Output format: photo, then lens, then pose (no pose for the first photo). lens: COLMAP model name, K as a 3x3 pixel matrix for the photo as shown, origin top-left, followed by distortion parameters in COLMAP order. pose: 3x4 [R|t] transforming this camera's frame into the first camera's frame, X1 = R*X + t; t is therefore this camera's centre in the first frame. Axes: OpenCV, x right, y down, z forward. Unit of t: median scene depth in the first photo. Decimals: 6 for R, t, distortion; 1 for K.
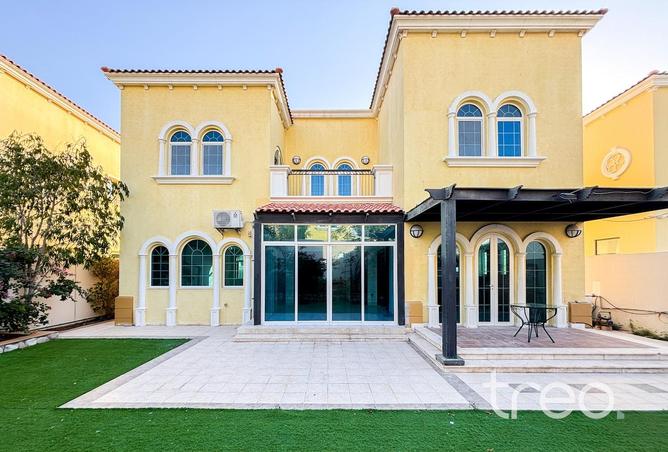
lens RADIAL K [[280.8, 0, 332.0], [0, 280.8, 264.6], [0, 0, 1]] dist [0.011388, -0.000984]
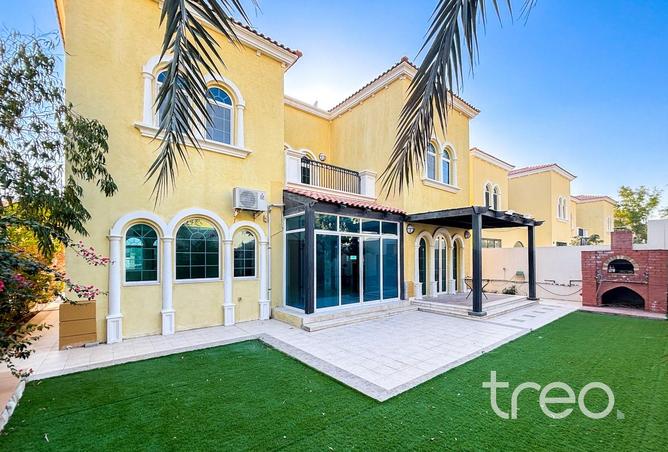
lens RADIAL K [[280.8, 0, 335.9], [0, 280.8, 256.0], [0, 0, 1]] dist [0.011388, -0.000984]
pose [[0.776924, 0.003557, 0.629585, -0.808714], [-0.007310, 0.999968, 0.003371, 0.008057], [-0.629552, -0.007221, 0.776924, 0.178428]]
